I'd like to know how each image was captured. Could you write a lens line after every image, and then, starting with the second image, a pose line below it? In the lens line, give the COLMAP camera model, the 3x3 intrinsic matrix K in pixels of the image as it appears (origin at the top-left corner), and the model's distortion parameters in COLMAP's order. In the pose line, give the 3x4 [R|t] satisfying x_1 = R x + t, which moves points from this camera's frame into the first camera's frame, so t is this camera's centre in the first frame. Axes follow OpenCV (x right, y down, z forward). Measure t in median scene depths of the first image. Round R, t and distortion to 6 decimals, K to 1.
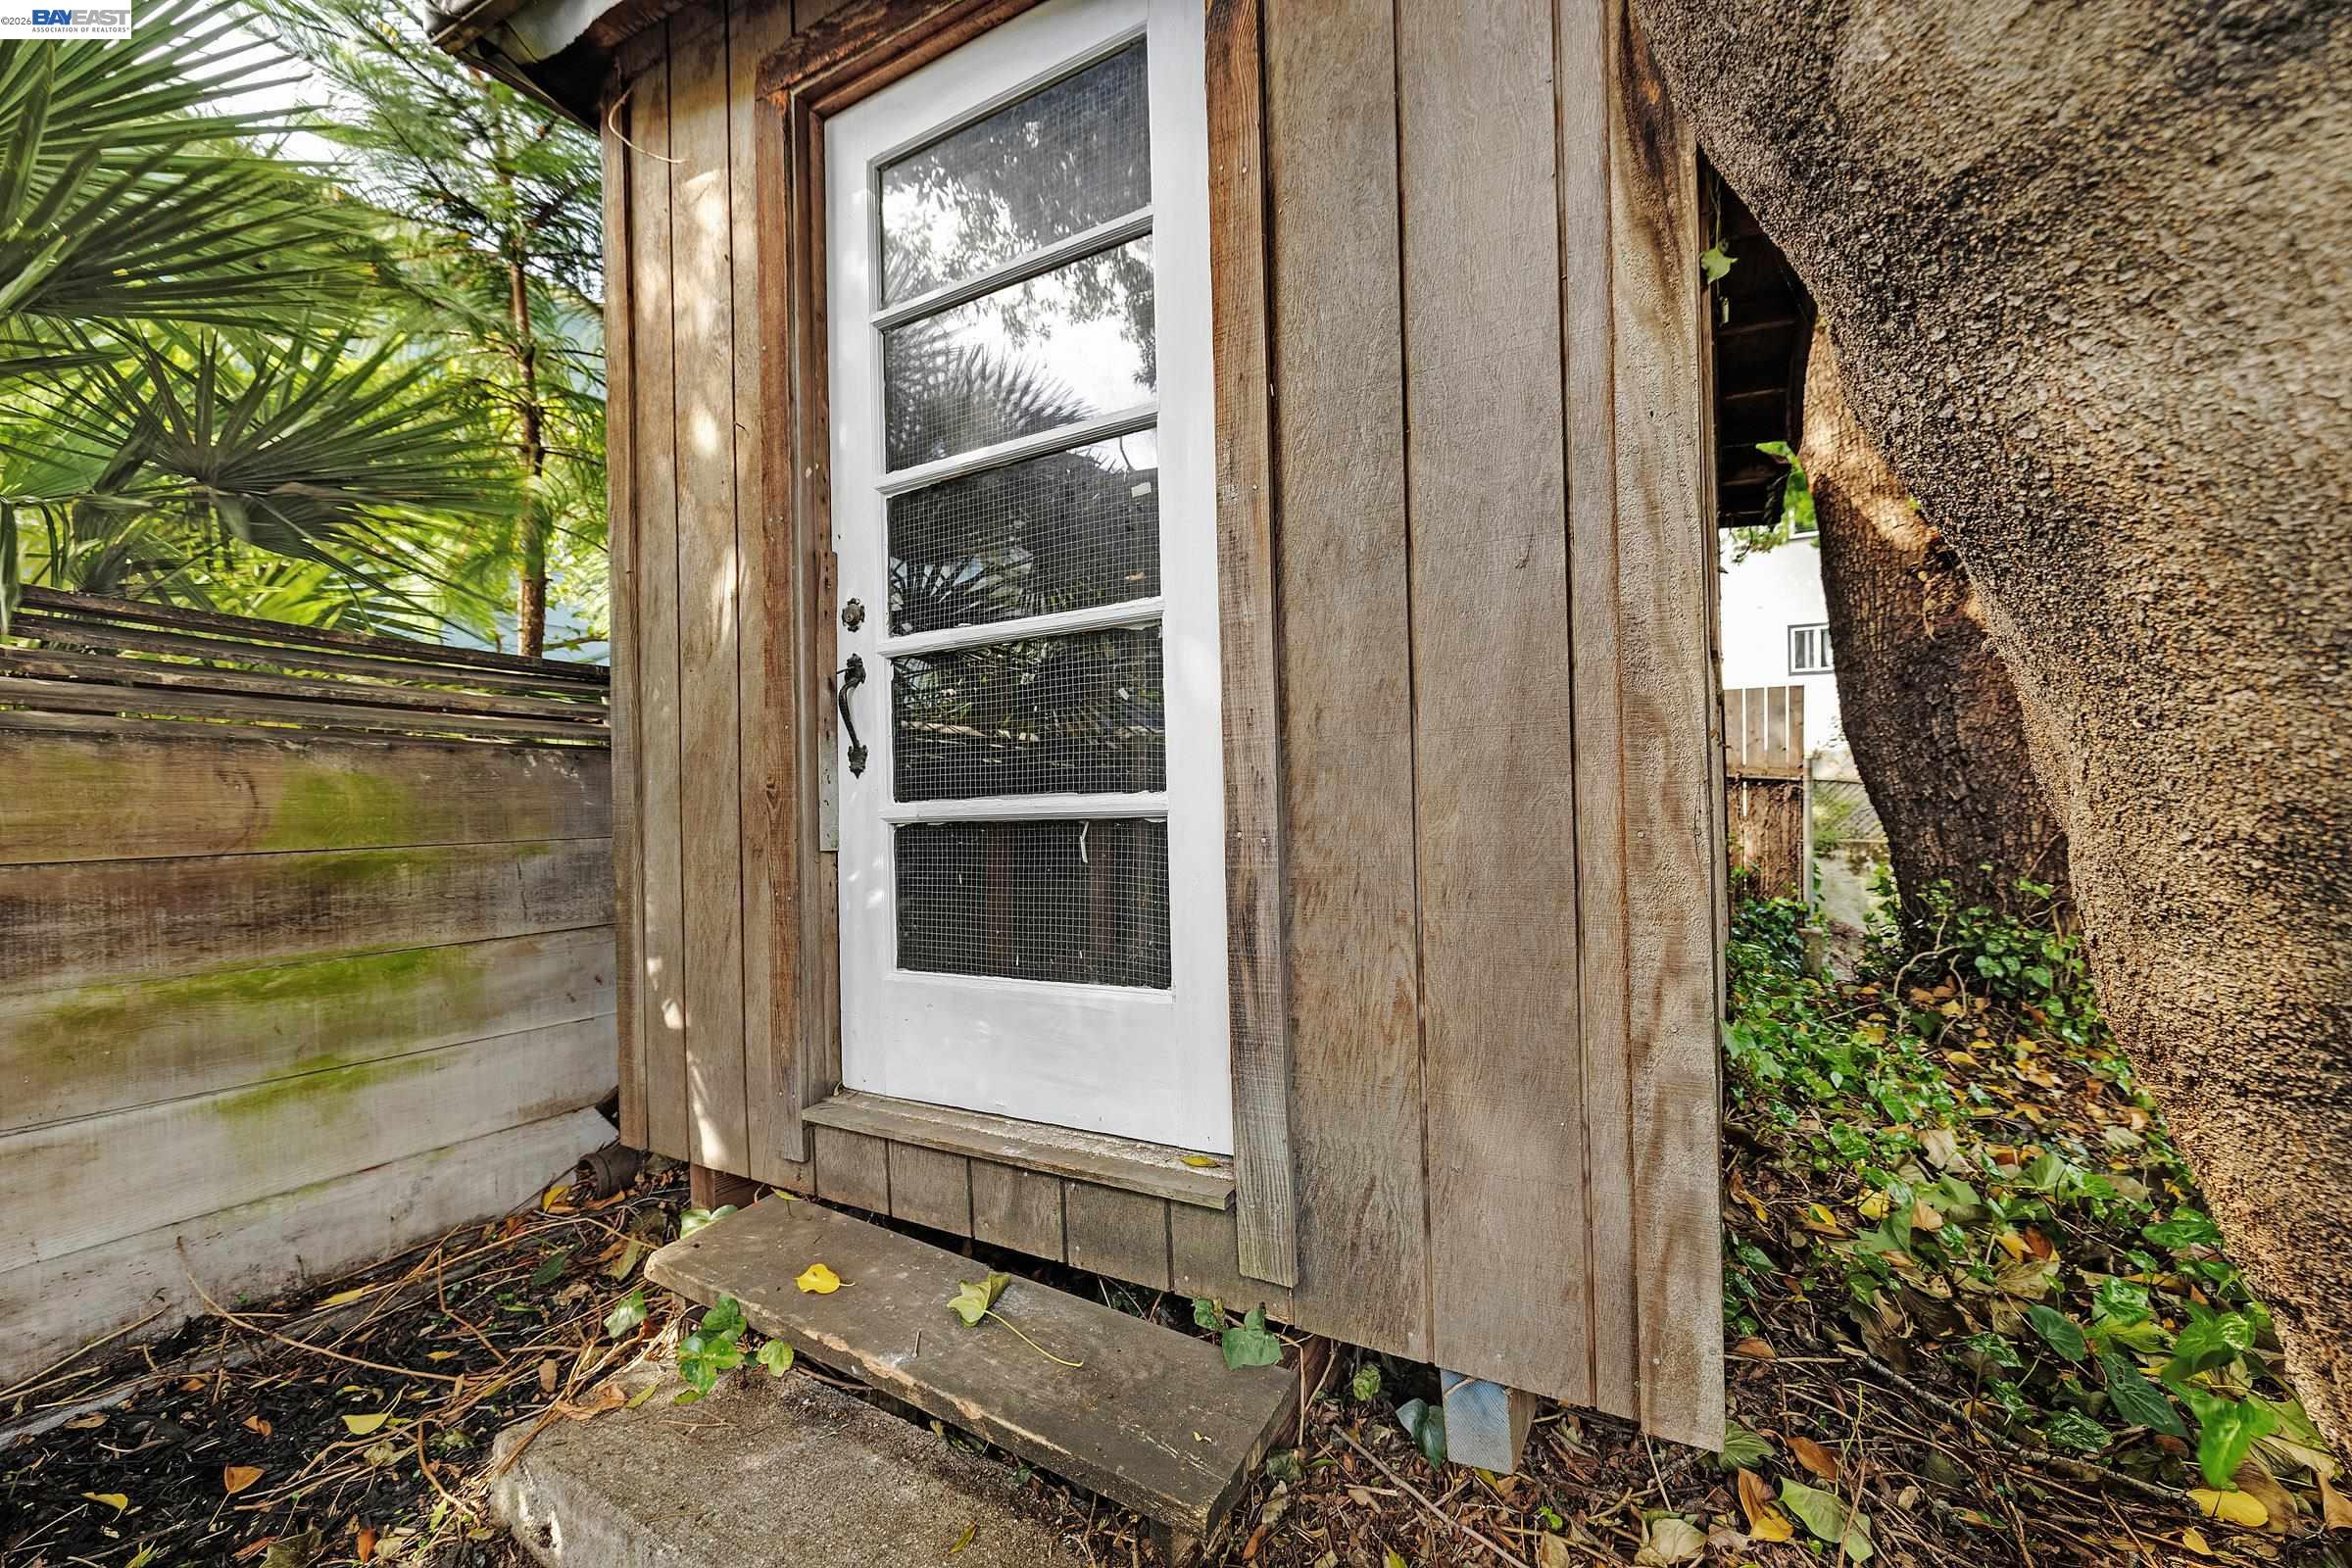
lens RADIAL K [[970.0, 0, 1176.4], [0, 970.0, 789.1], [0, 0, 1]] dist [-0.009406, -0.000403]
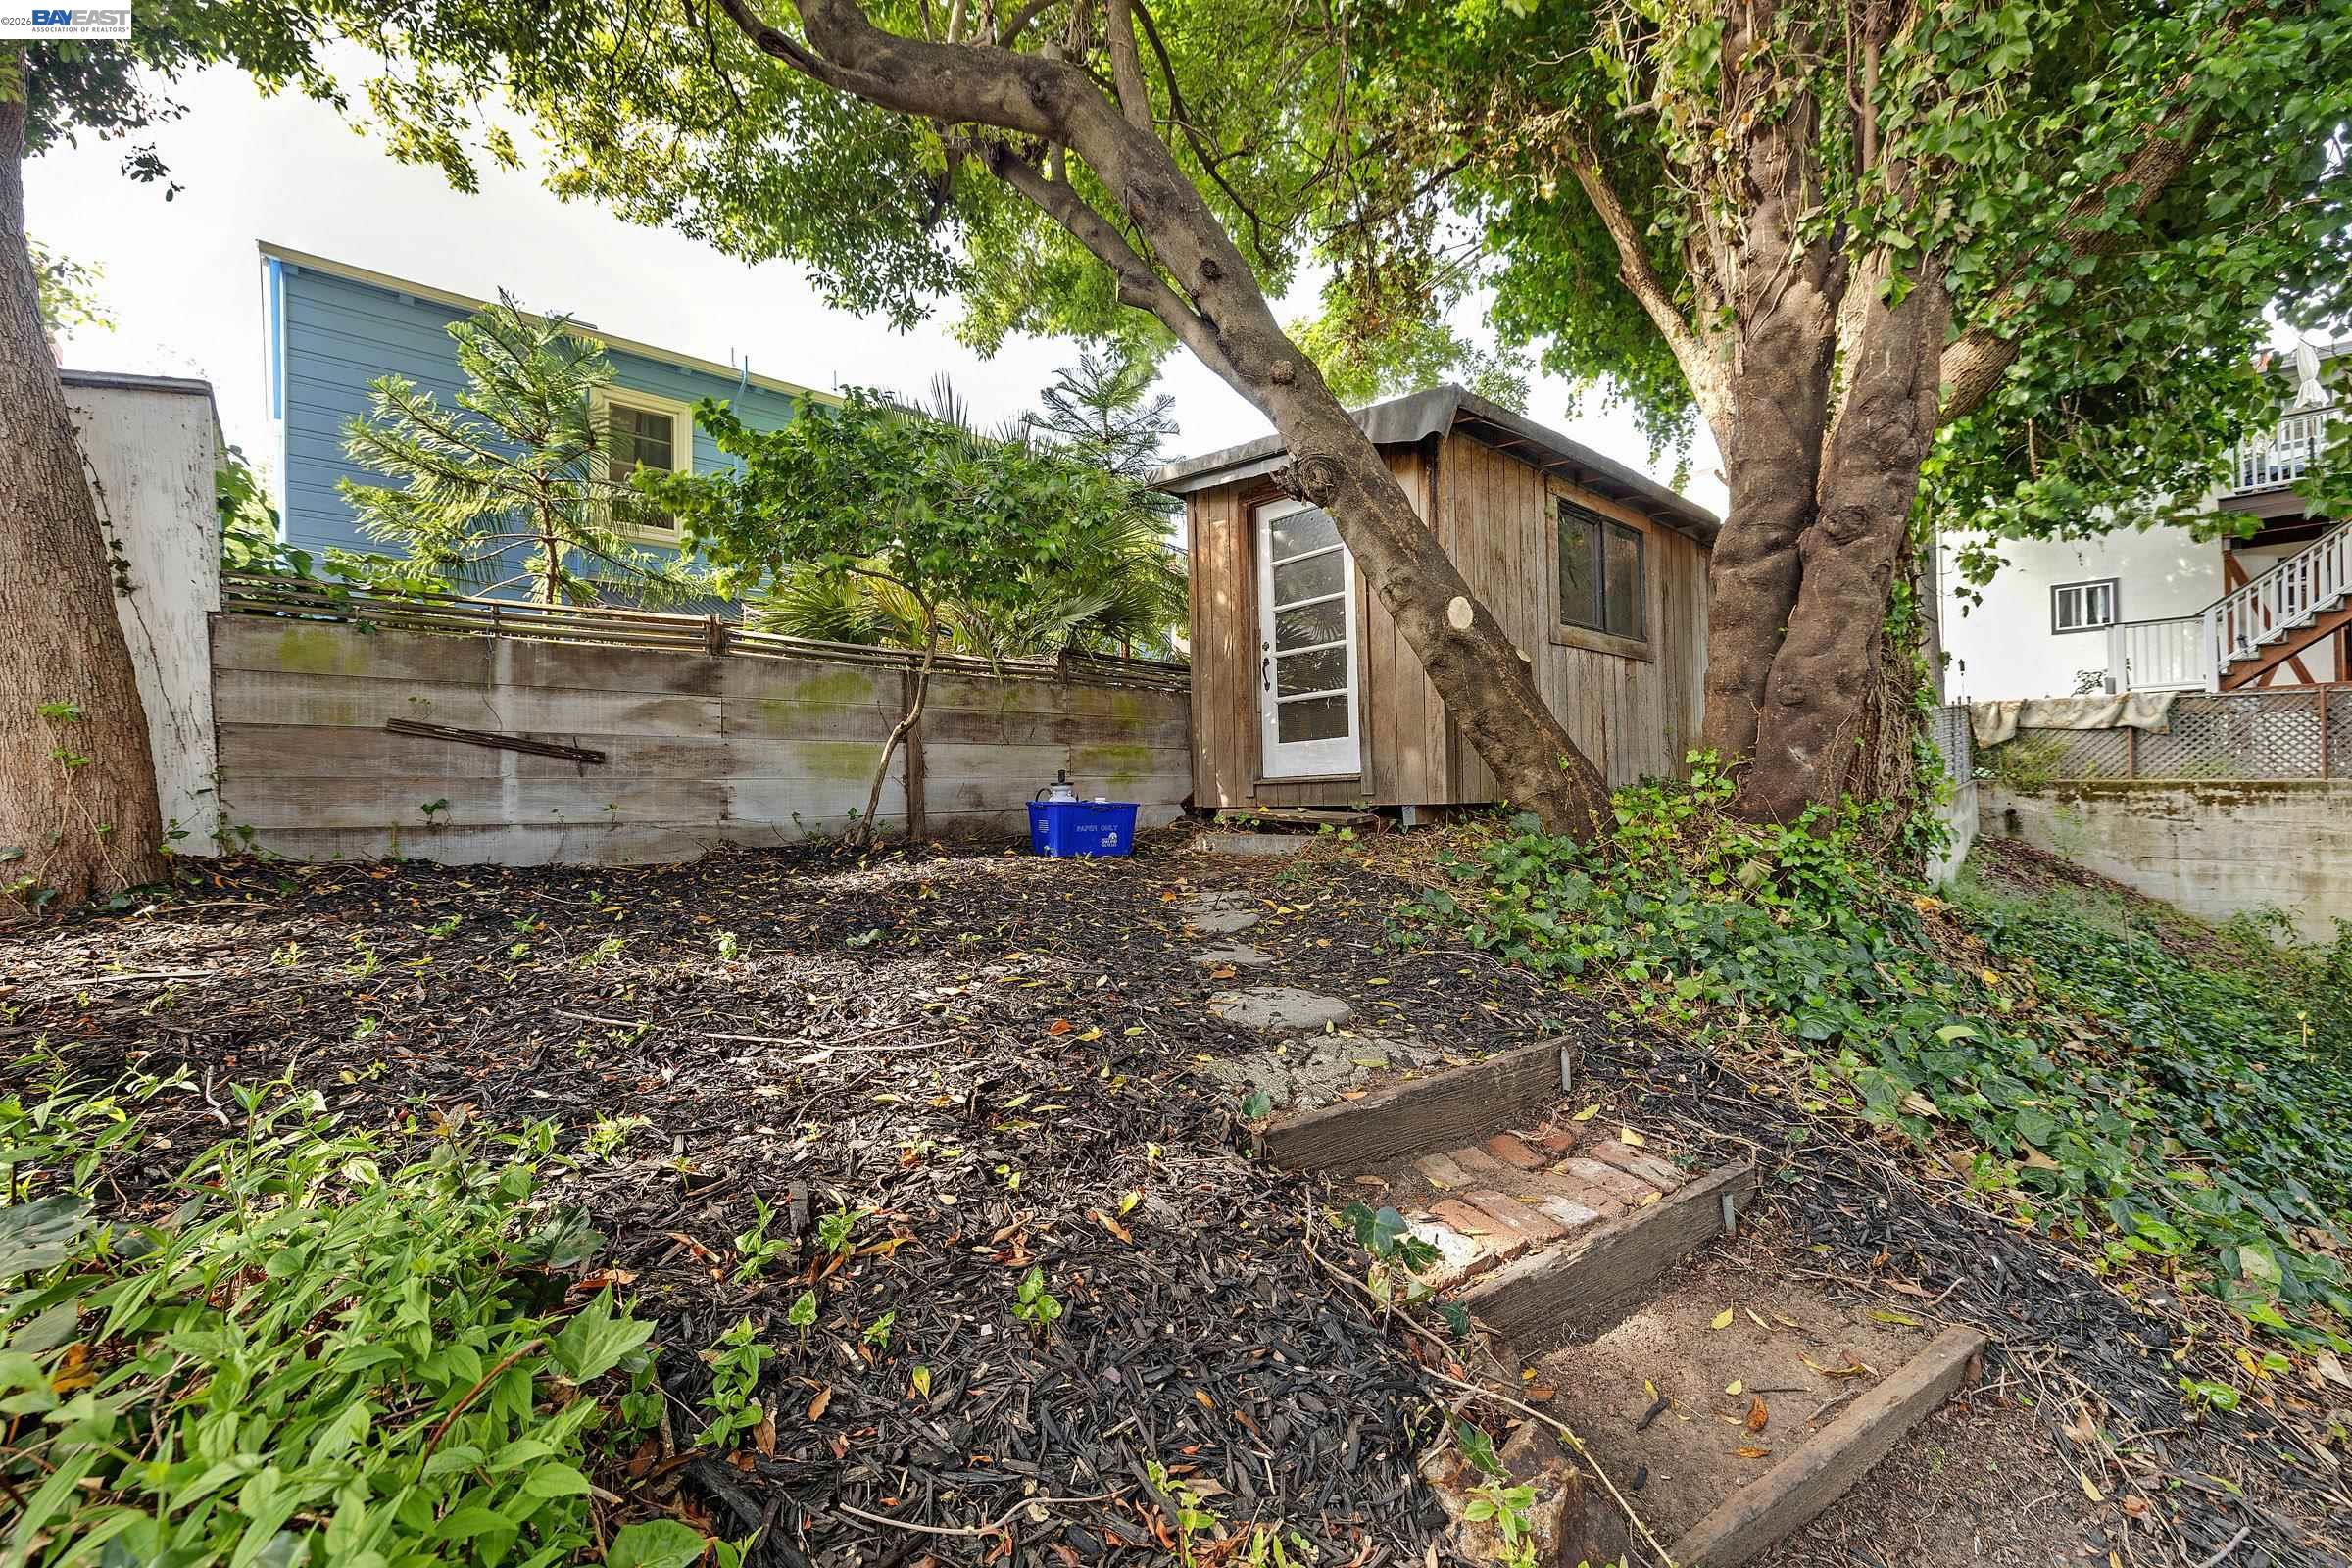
lens RADIAL K [[970.0, 0, 1181.8], [0, 970.0, 794.2], [0, 0, 1]] dist [-0.009406, -0.000403]
pose [[0.953919, -0.003847, -0.300039, 0.462594], [0.008077, 0.999885, 0.012859, 0.330934], [0.299955, -0.014690, 0.953840, -2.611109]]
